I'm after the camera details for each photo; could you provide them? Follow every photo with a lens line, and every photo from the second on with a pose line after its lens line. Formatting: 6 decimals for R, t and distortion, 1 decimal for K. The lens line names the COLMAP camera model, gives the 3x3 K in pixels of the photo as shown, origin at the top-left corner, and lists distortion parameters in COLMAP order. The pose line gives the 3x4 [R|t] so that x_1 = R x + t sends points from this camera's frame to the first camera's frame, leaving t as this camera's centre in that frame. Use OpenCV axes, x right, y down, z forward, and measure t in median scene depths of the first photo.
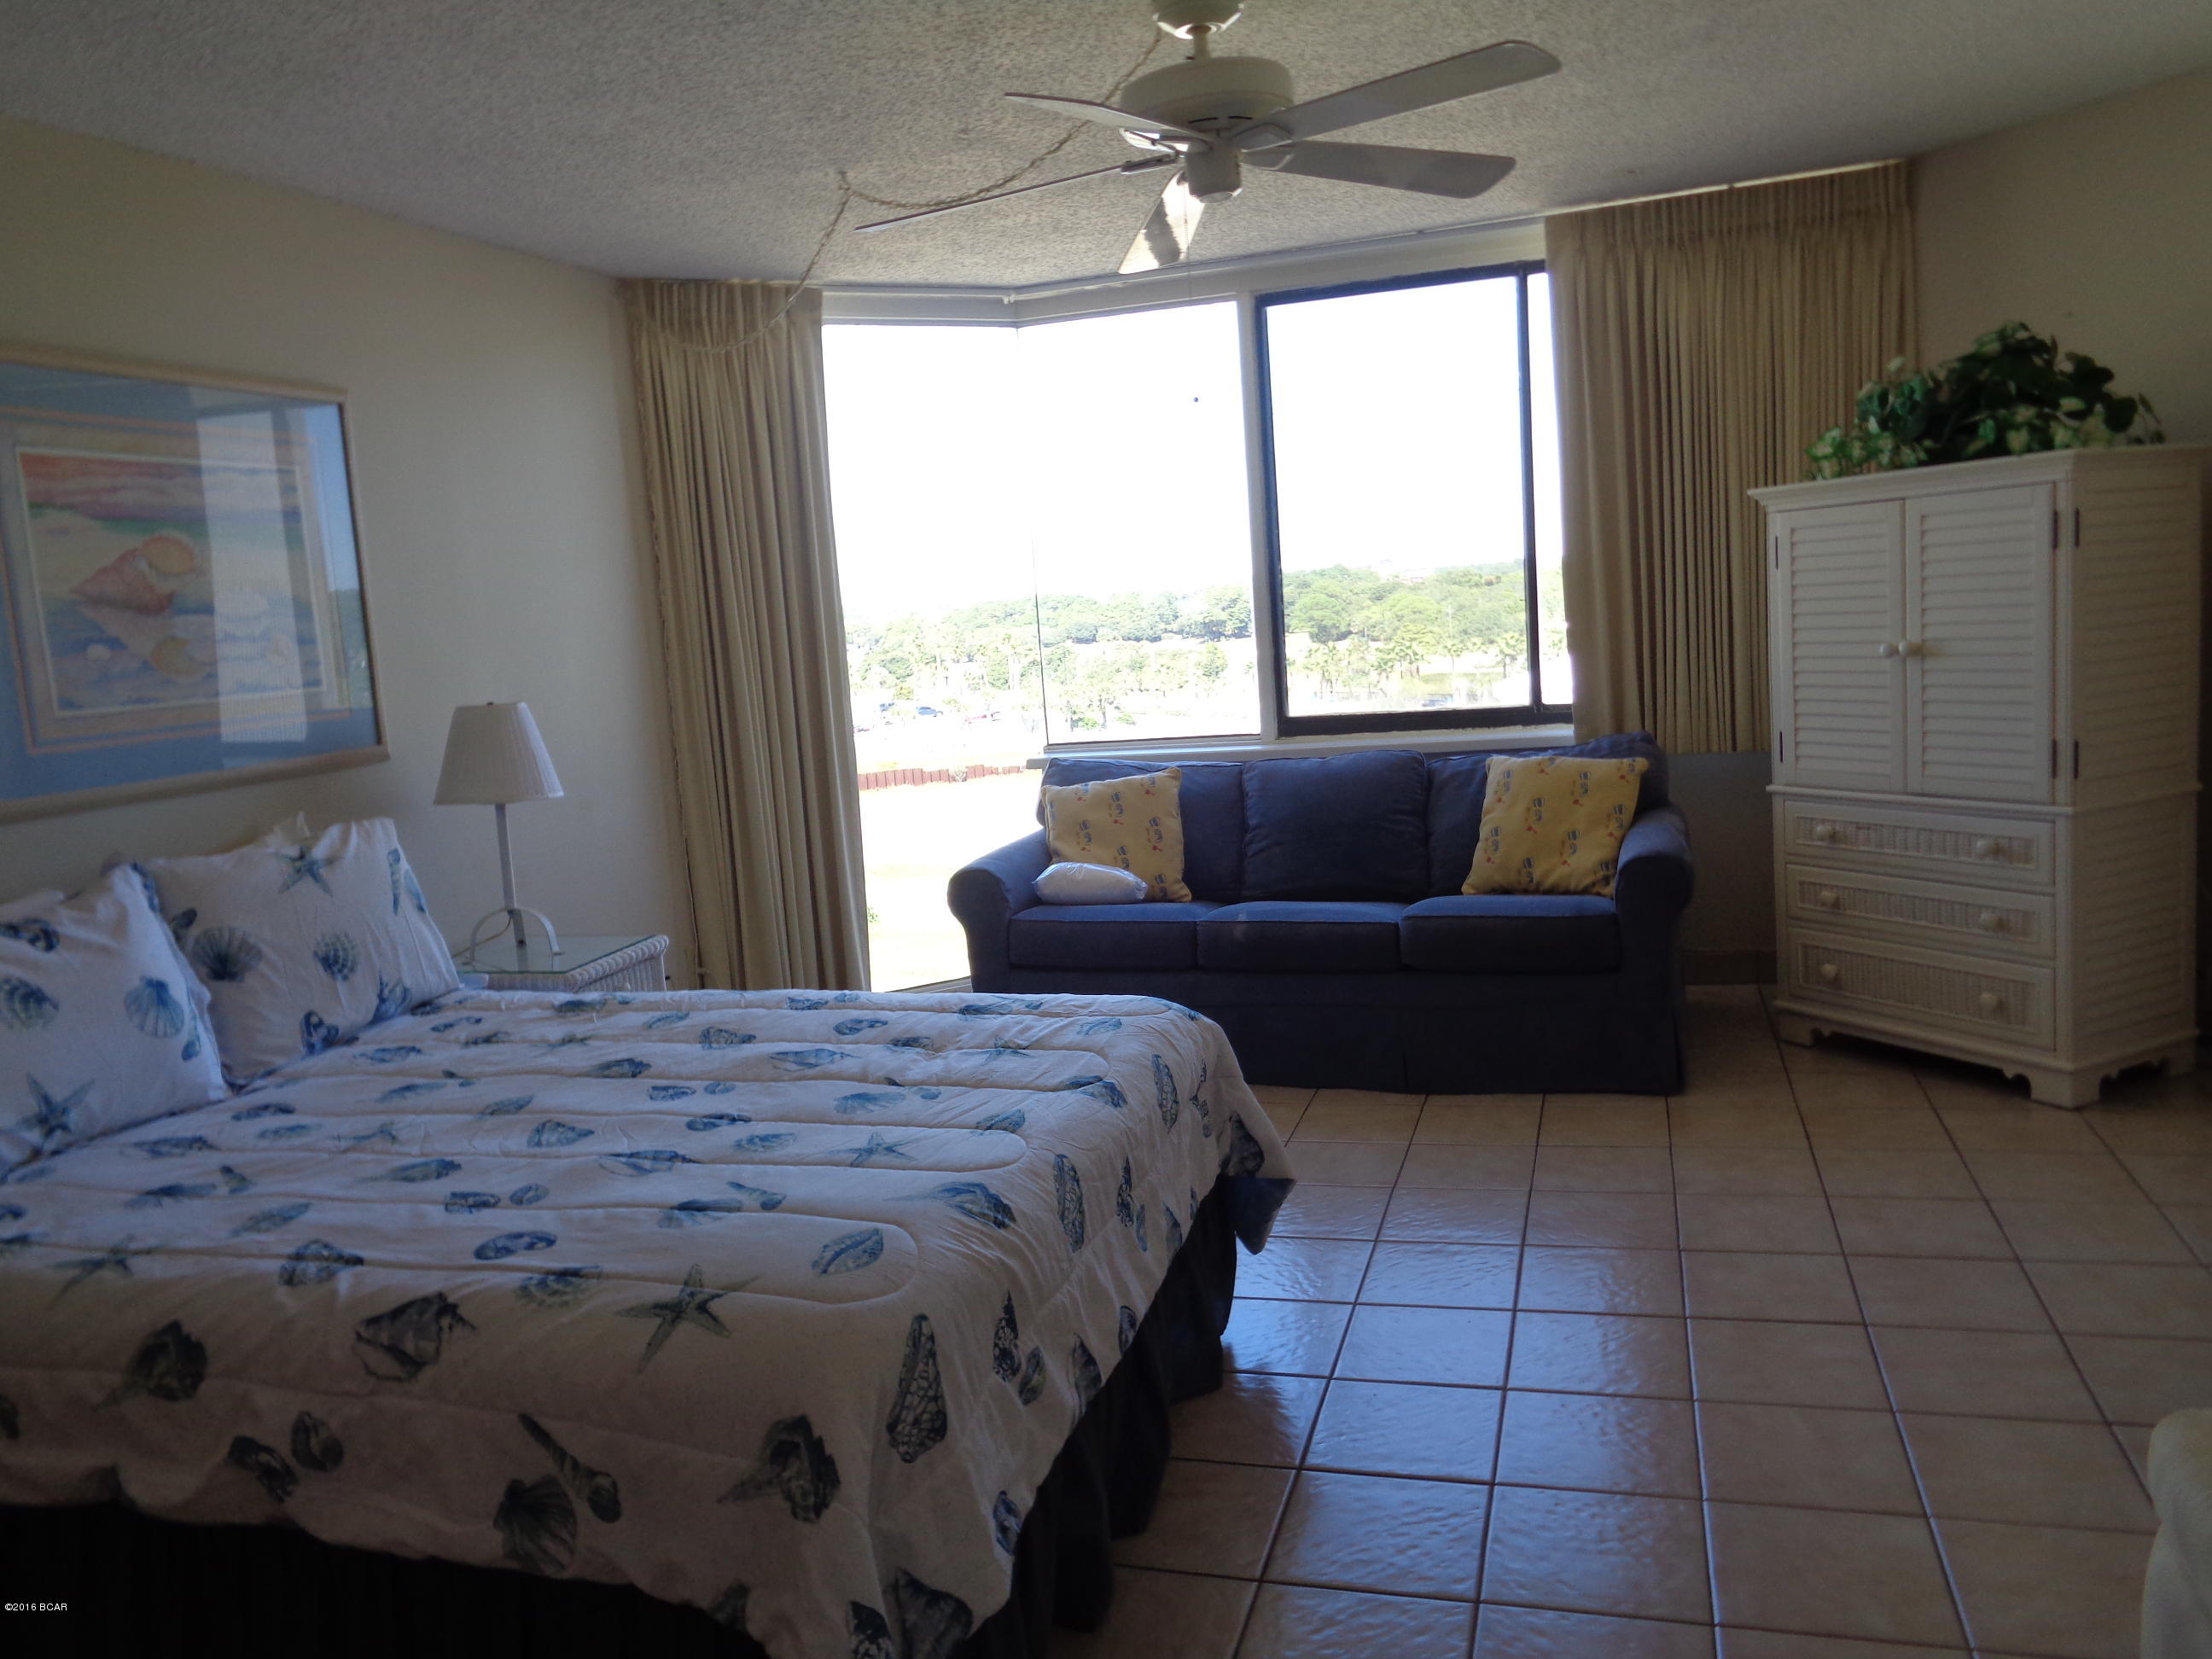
lens RADIAL K [[1668.5, 0, 1106.0], [0, 1668.5, 829.5], [0, 0, 1]] dist [0.006855, 0.002545]
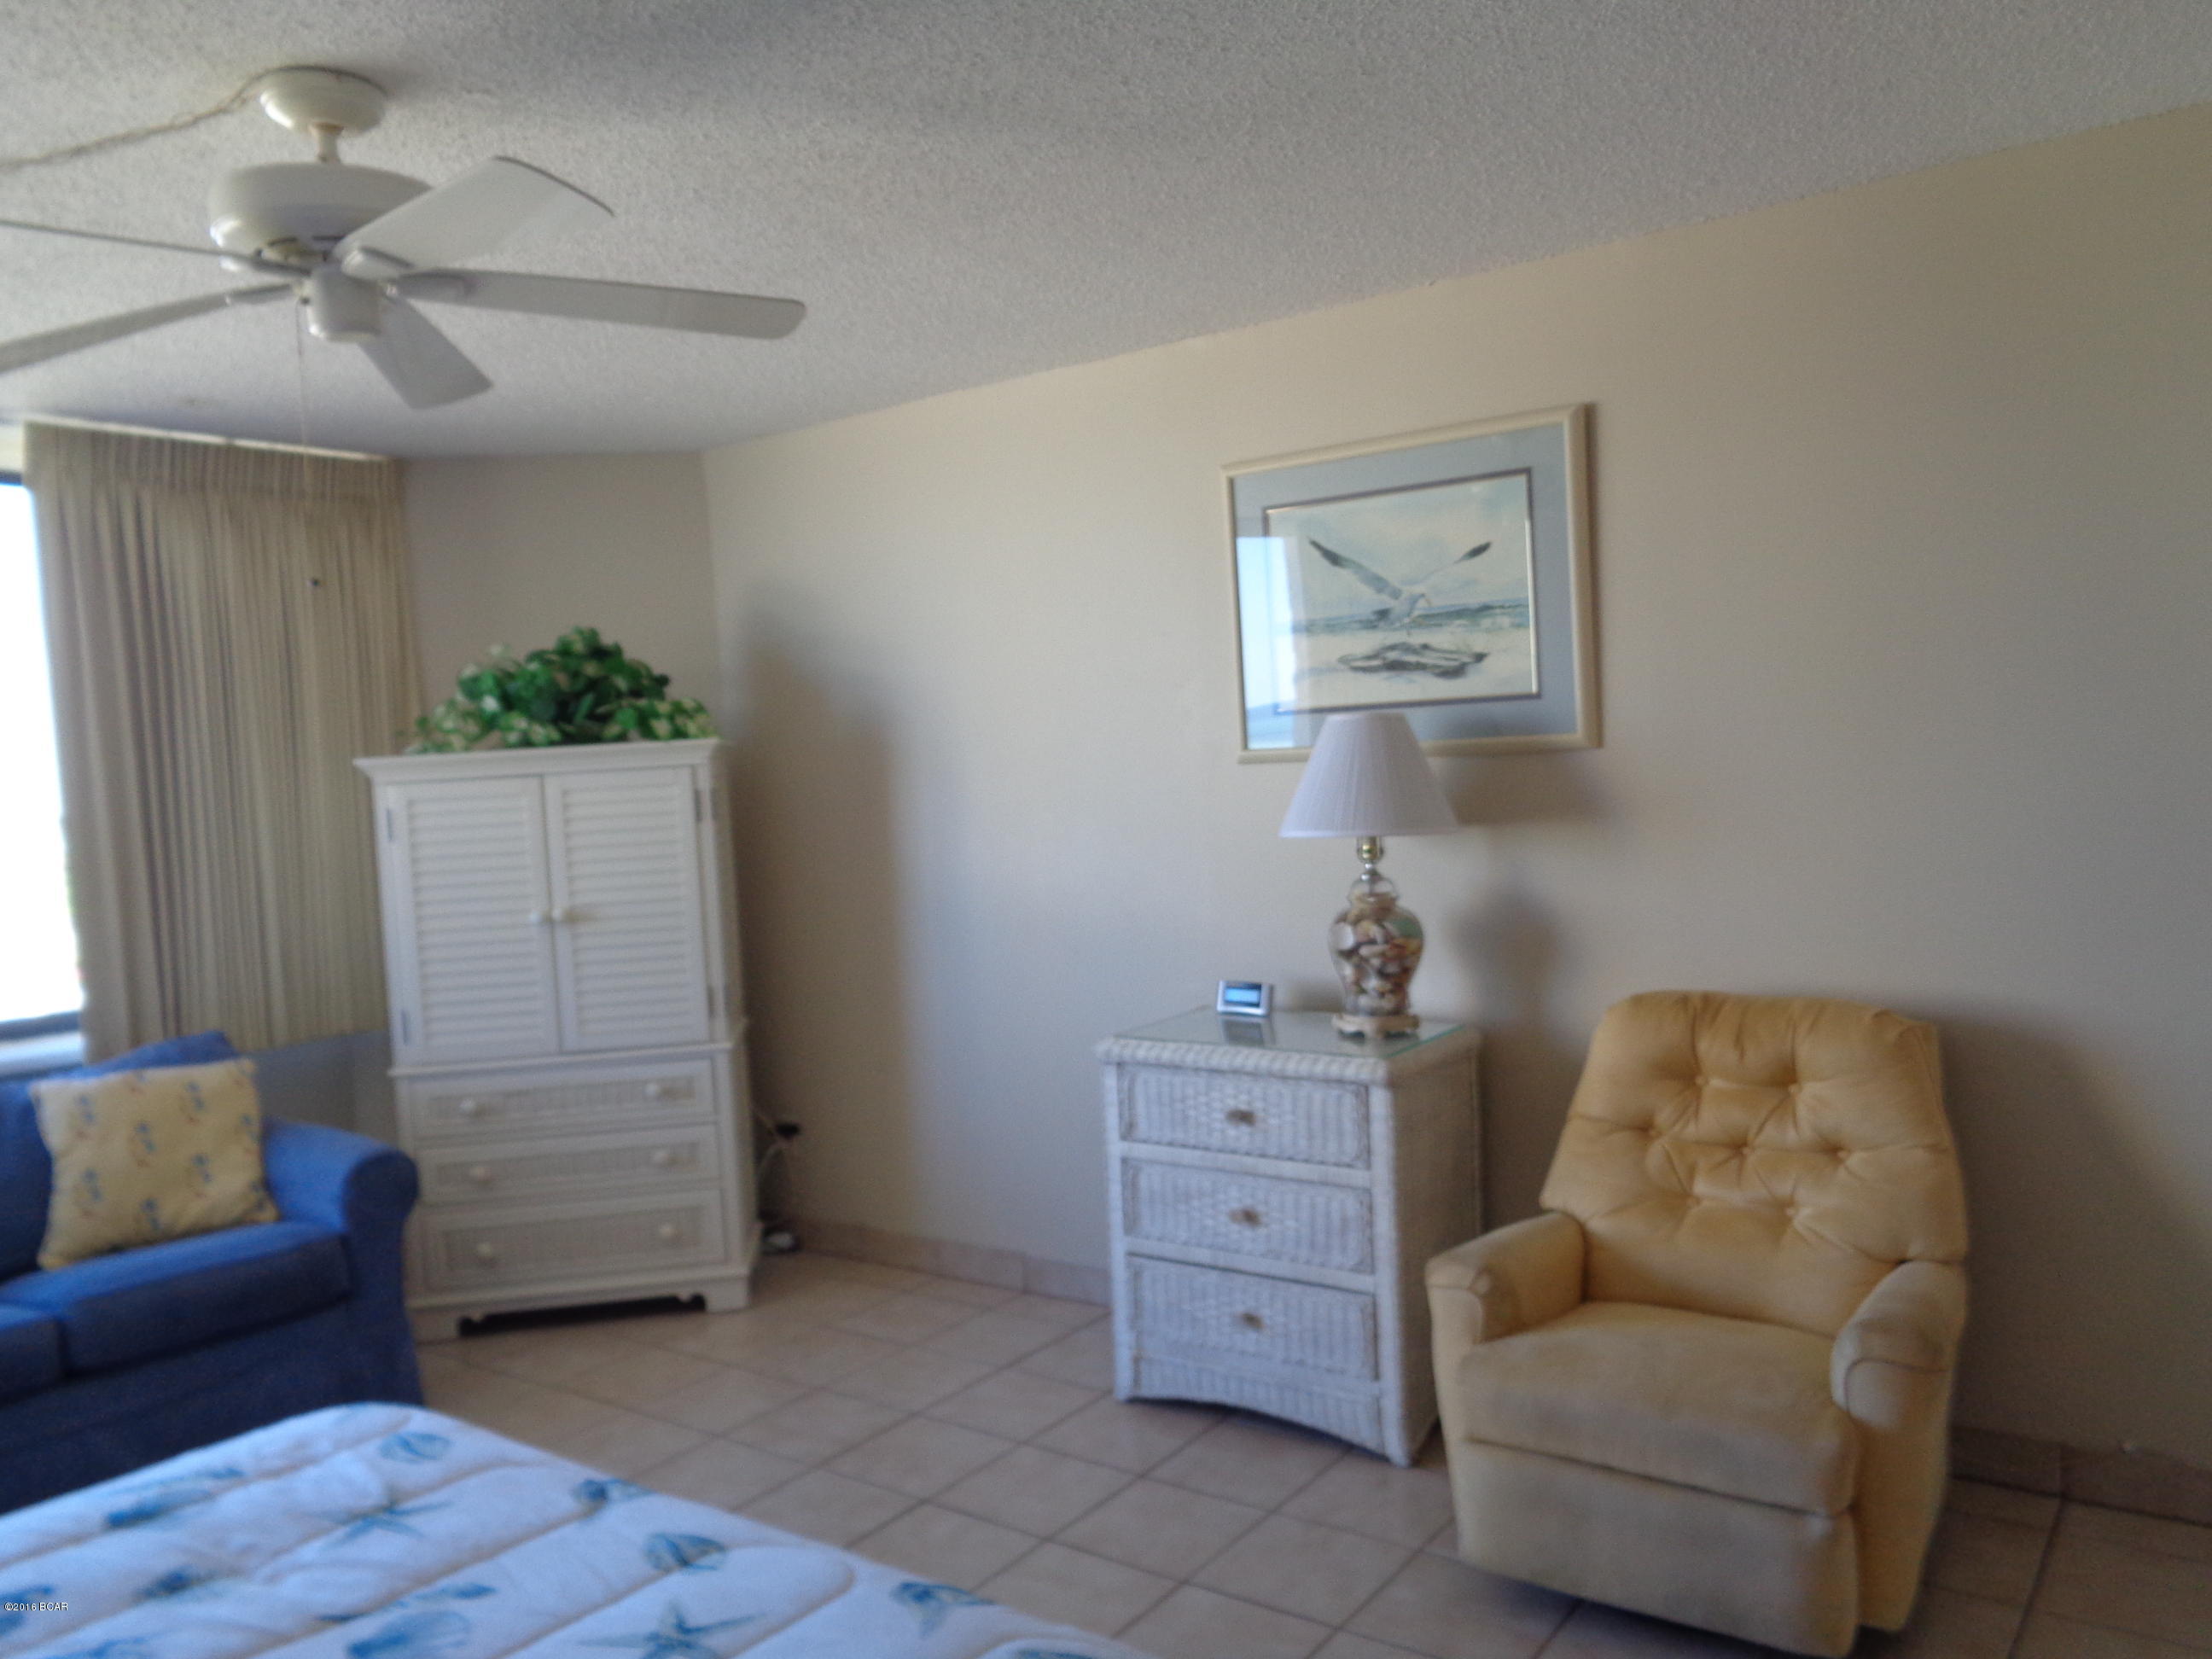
lens RADIAL K [[1668.5, 0, 1106.0], [0, 1668.5, 829.5], [0, 0, 1]] dist [0.006855, 0.002545]
pose [[0.329286, 0.024128, 0.943922, -0.408158], [0.159853, 0.983819, -0.080912, -0.021812], [-0.930601, 0.177532, 0.320101, 0.341561]]
